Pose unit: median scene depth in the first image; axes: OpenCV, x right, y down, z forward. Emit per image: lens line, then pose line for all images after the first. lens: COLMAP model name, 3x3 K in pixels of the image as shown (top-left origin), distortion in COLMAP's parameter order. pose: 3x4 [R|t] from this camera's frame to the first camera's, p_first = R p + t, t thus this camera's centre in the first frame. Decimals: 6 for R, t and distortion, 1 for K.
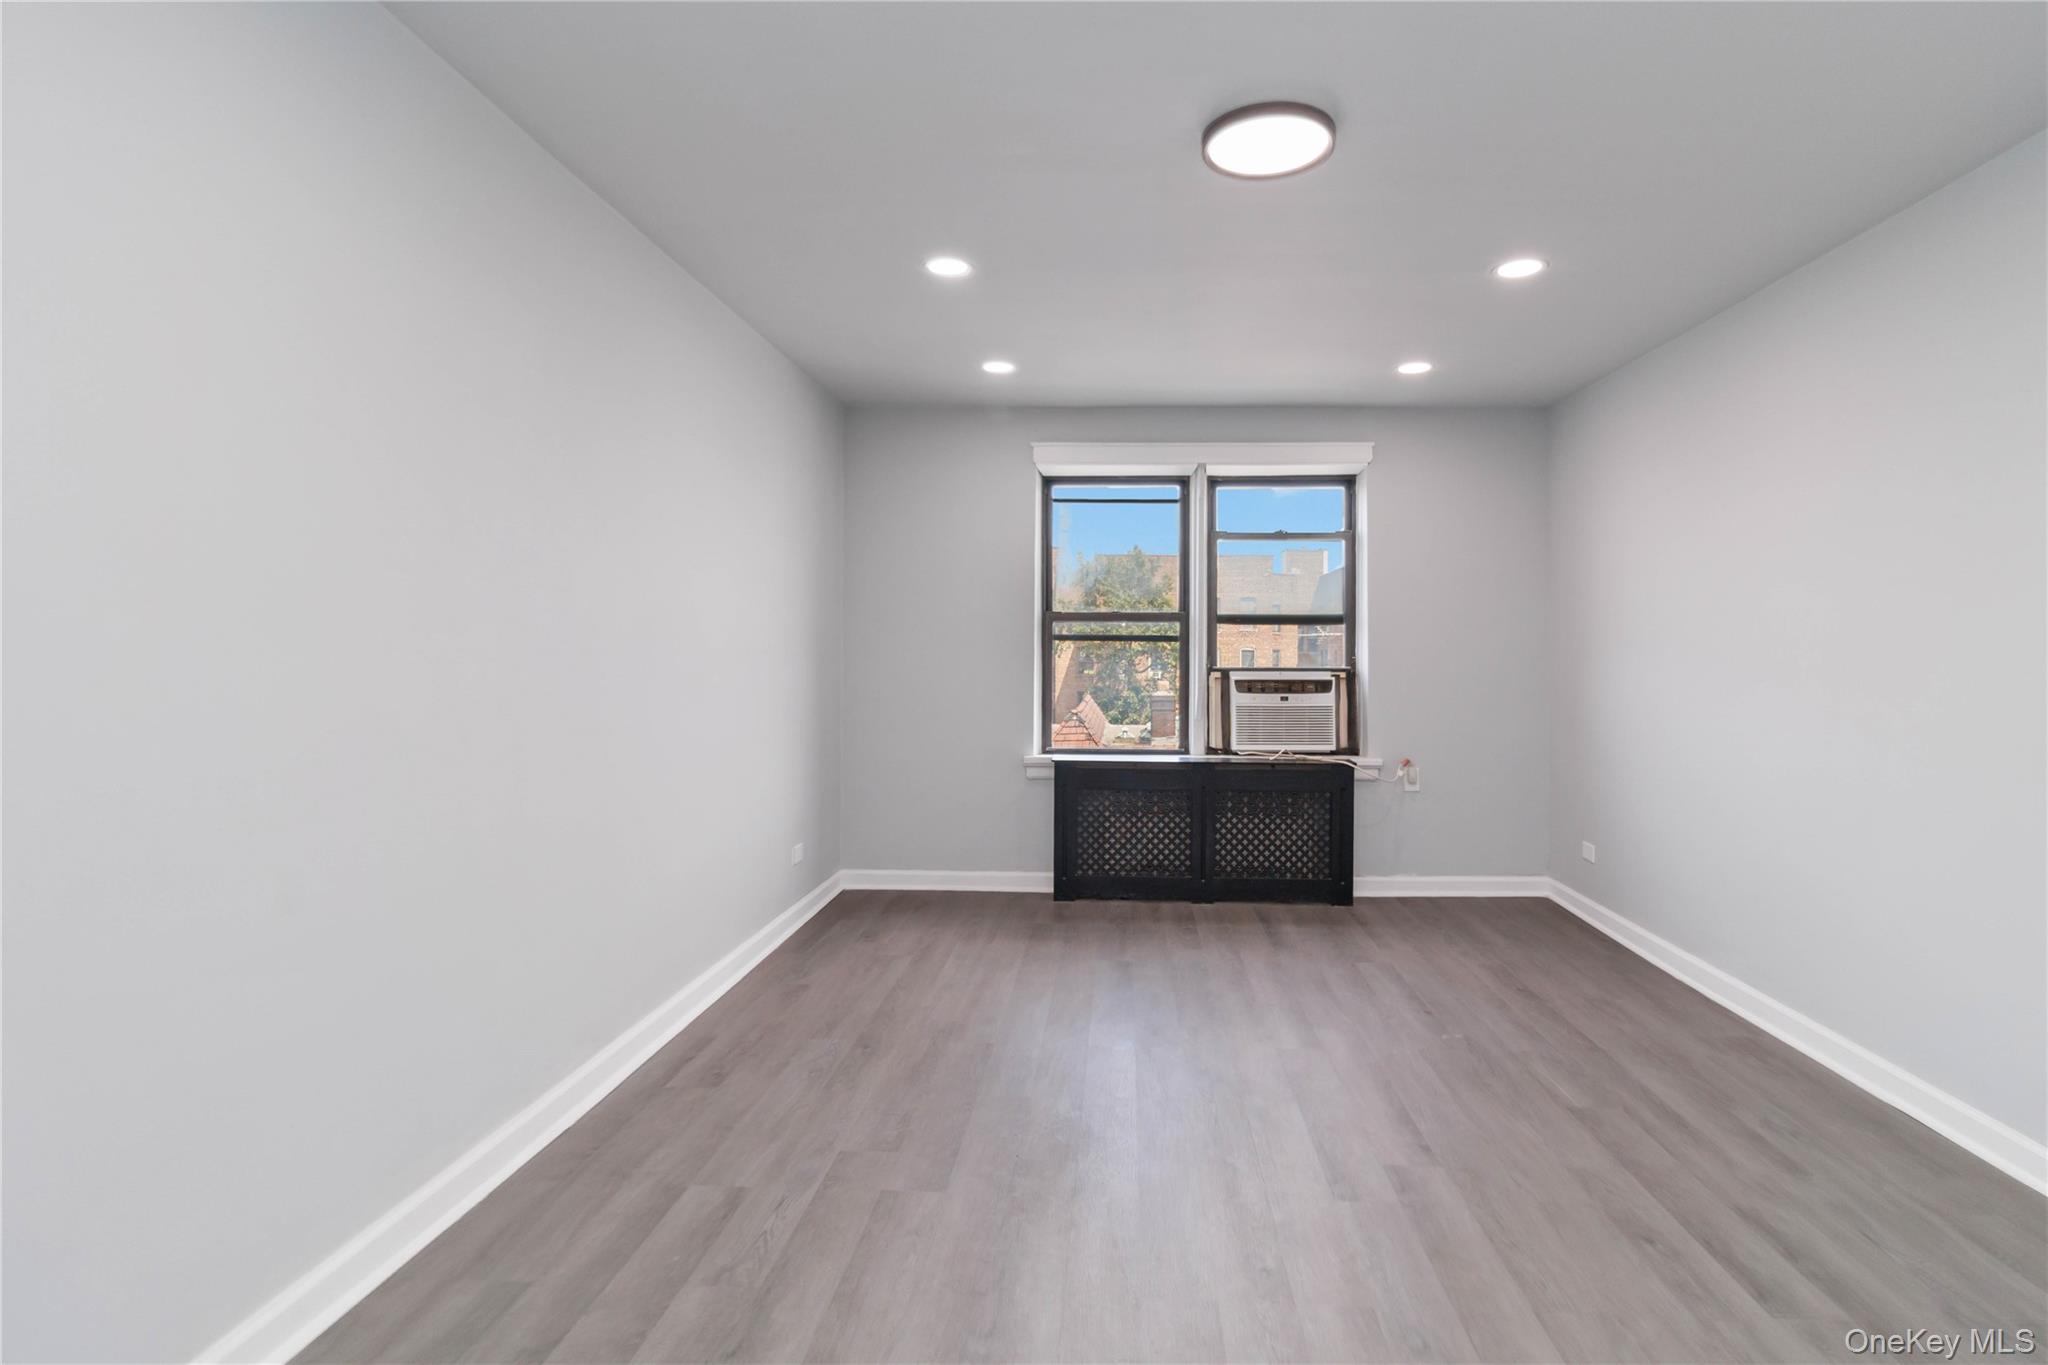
lens RADIAL K [[963.7, 0, 1117.4], [0, 963.7, 673.8], [0, 0, 1]] dist [0.000828, 0.001703]
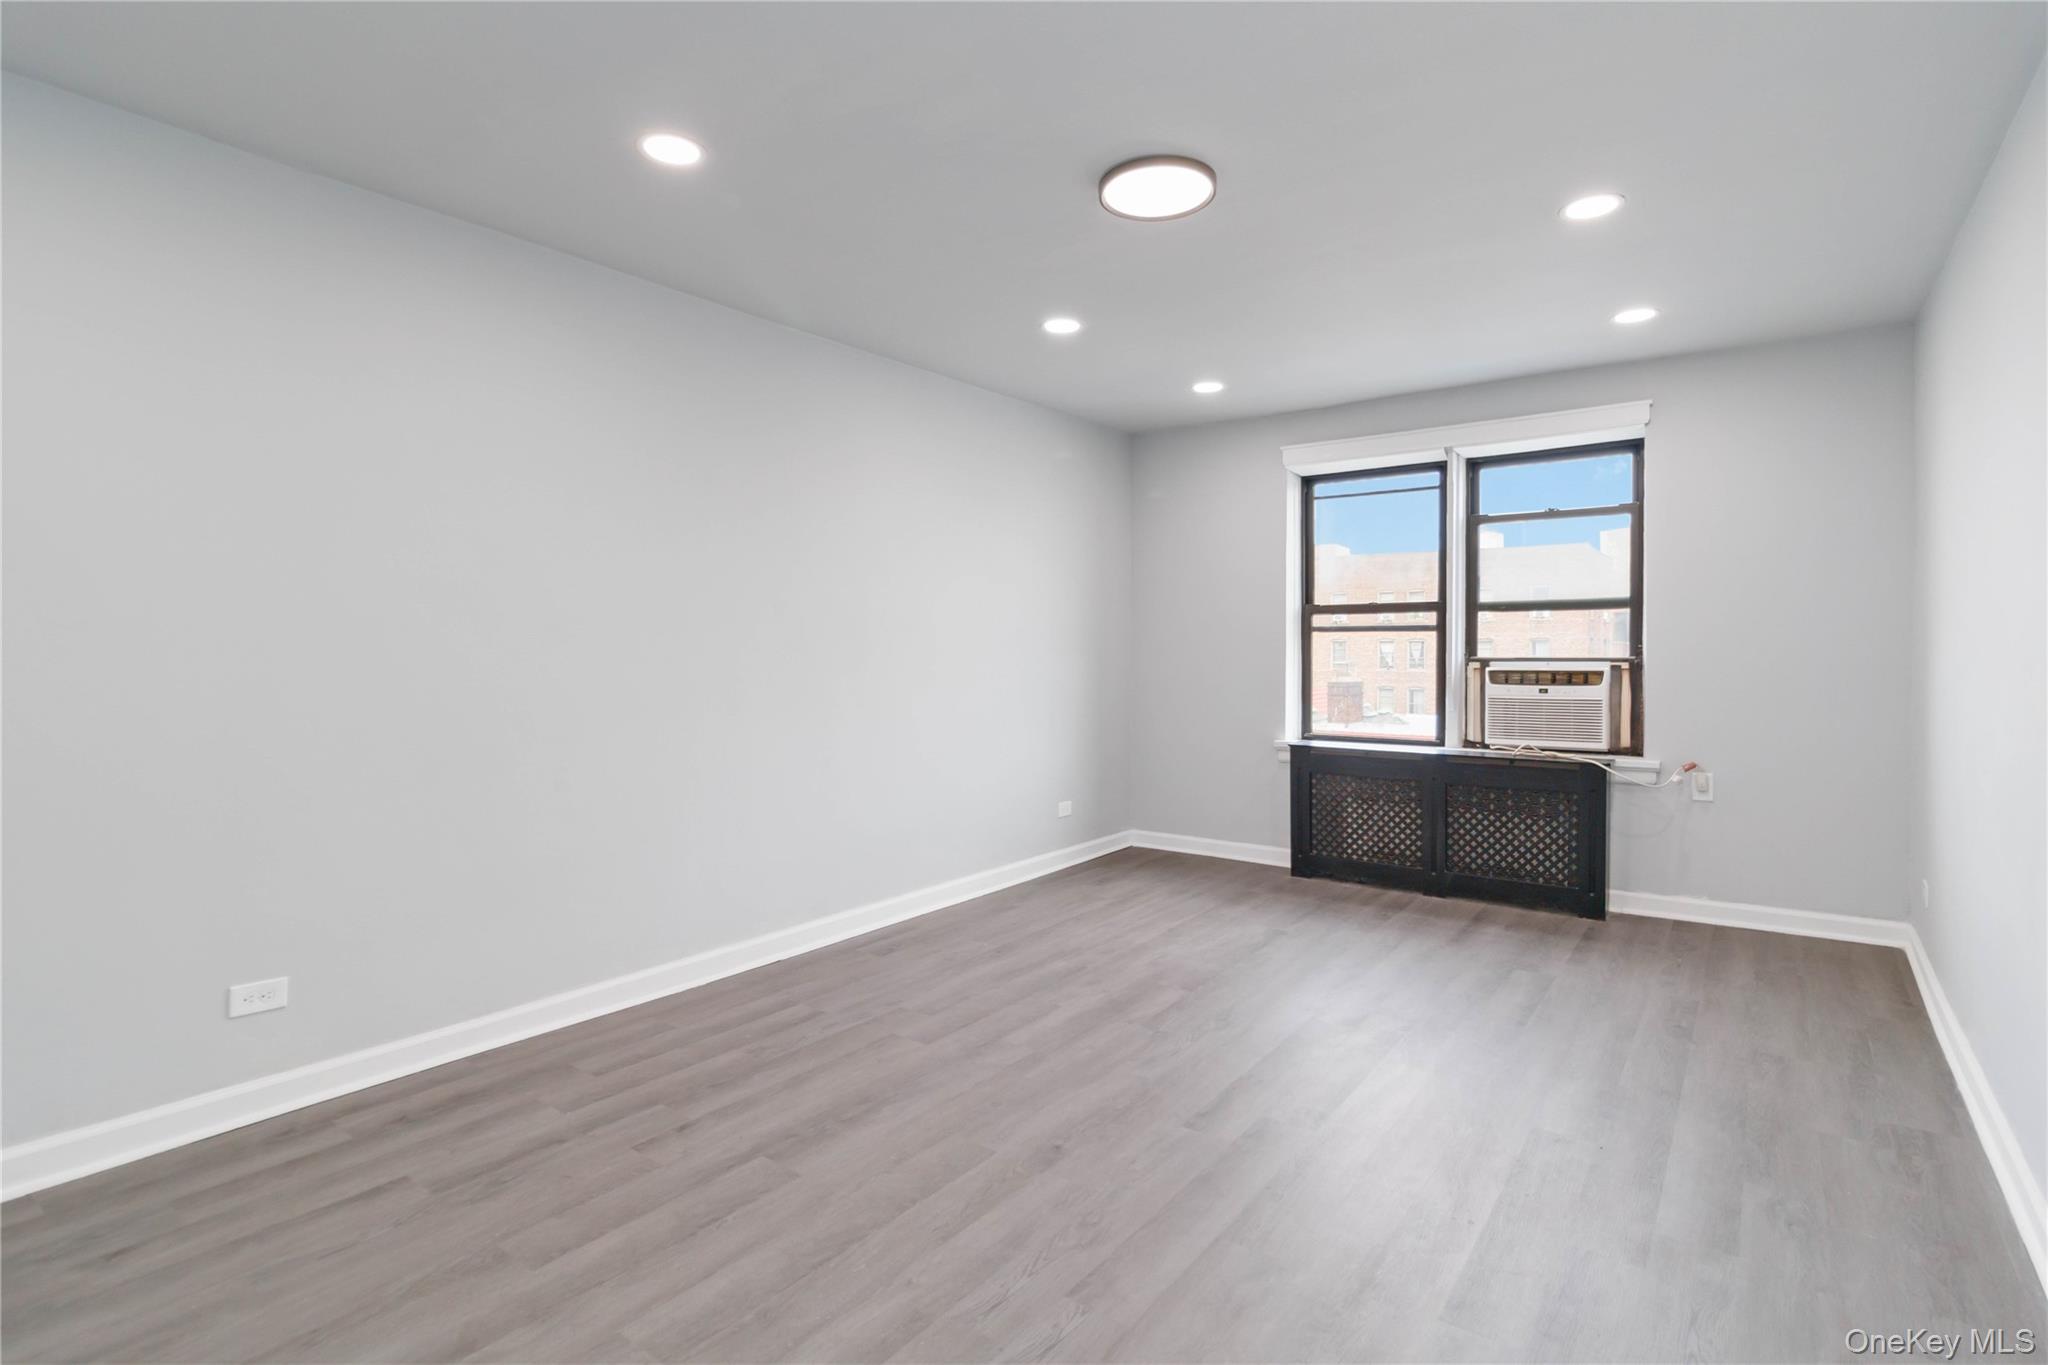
lens RADIAL K [[963.7, 0, 1123.0], [0, 963.7, 653.8], [0, 0, 1]] dist [0.000828, 0.001703]
pose [[0.848368, -0.003670, -0.529394, 0.336723], [-0.004653, 0.999886, -0.014388, 0.006693], [0.529386, 0.014669, 0.848254, 0.002463]]
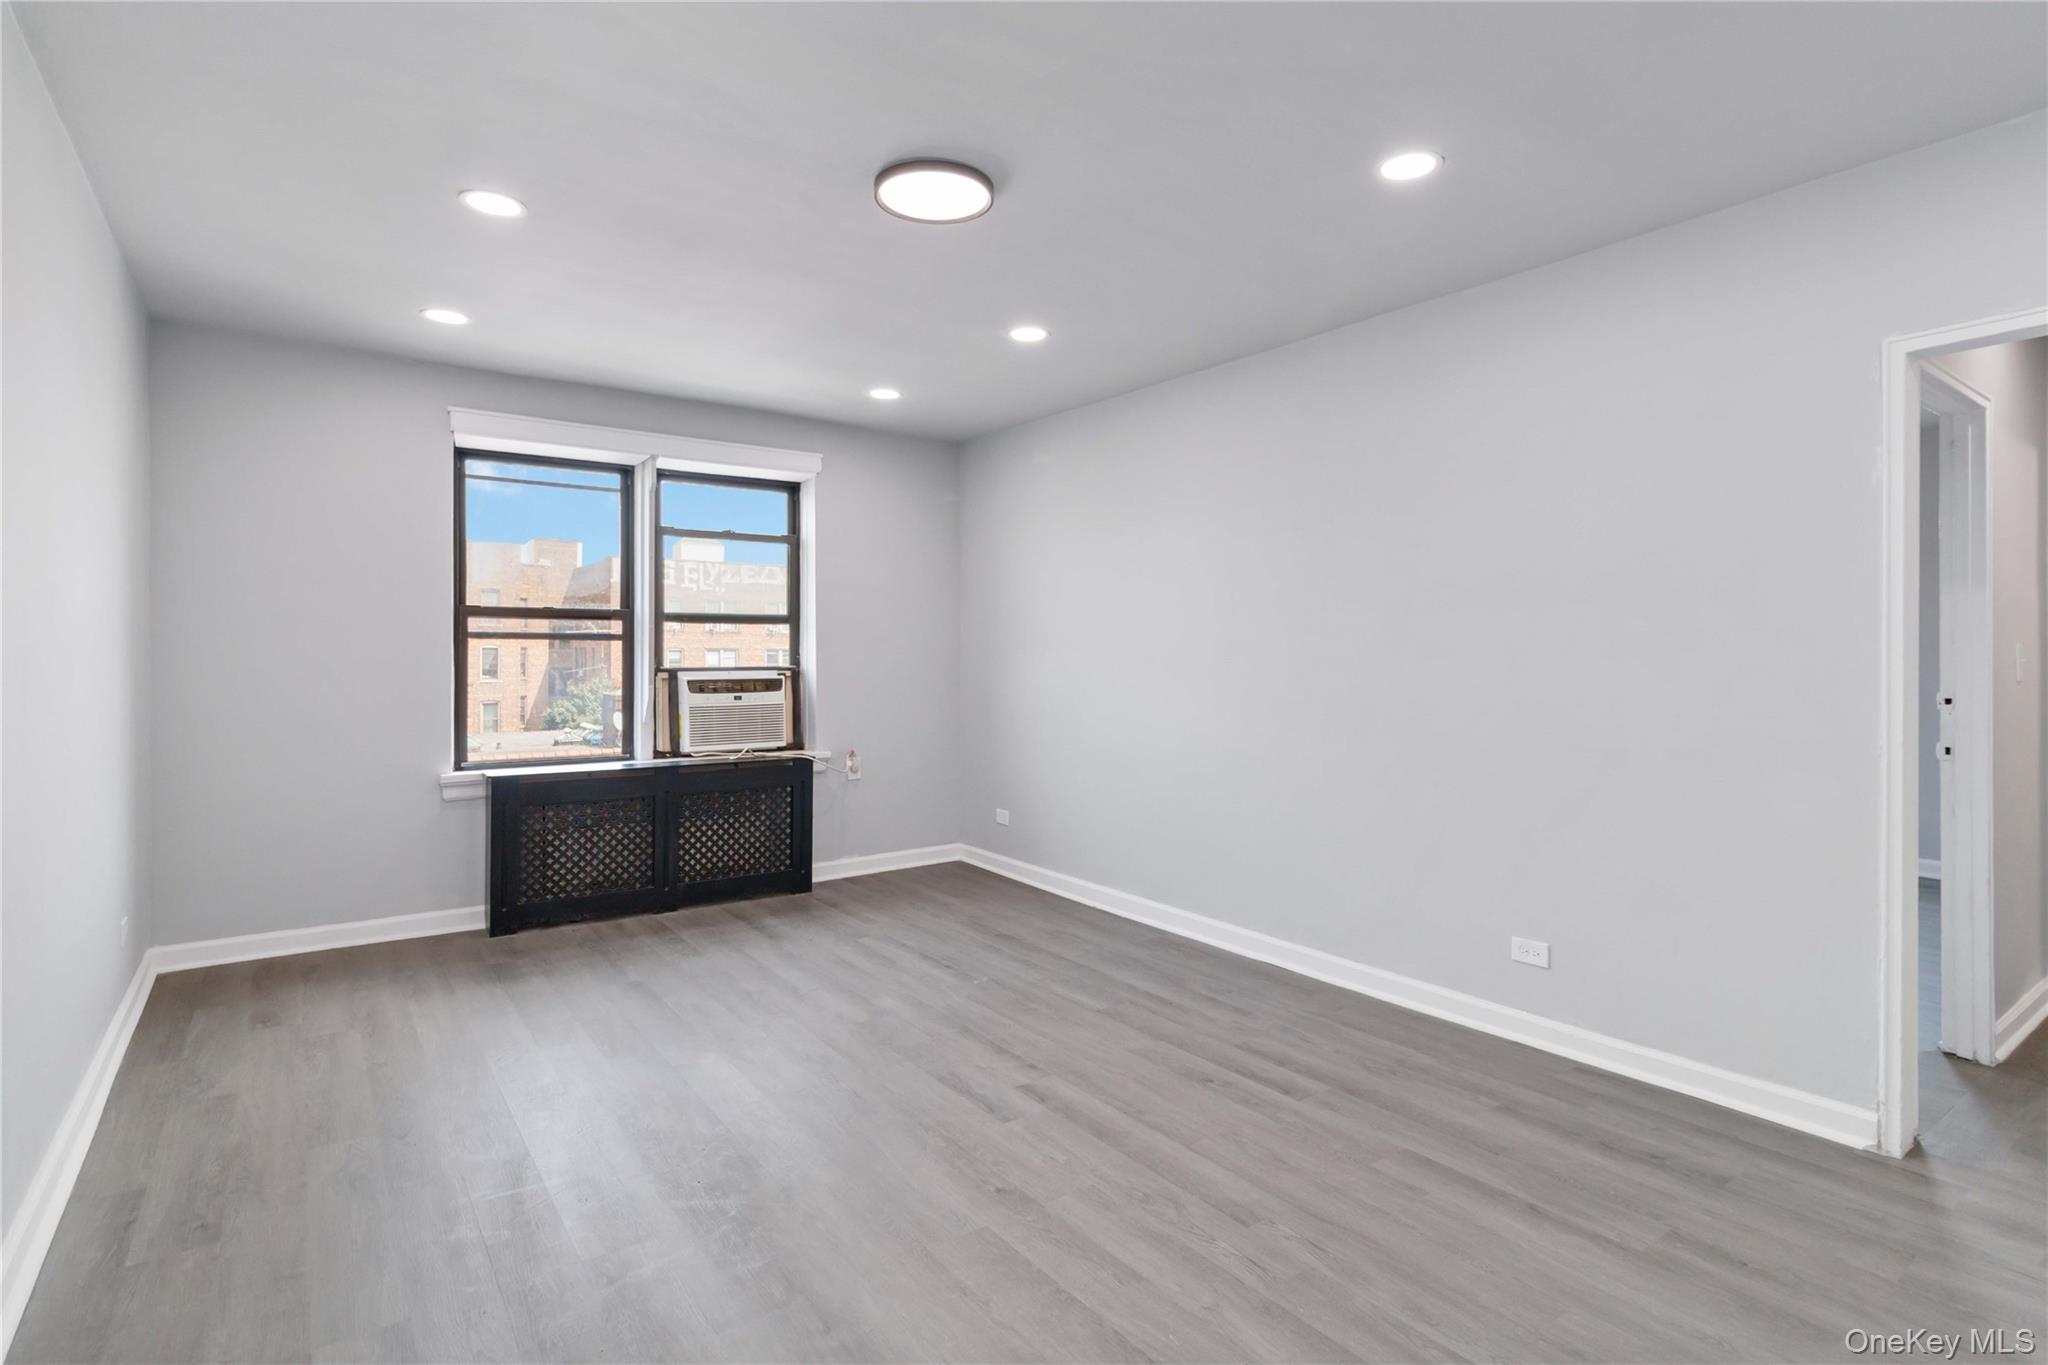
lens RADIAL K [[963.7, 0, 1008.9], [0, 963.7, 652.2], [0, 0, 1]] dist [0.000828, 0.001703]
pose [[0.807928, -0.001029, 0.589280, -0.199563], [0.013738, 0.999760, -0.017090, -0.000186], [-0.589121, 0.021903, 0.807748, 0.020425]]
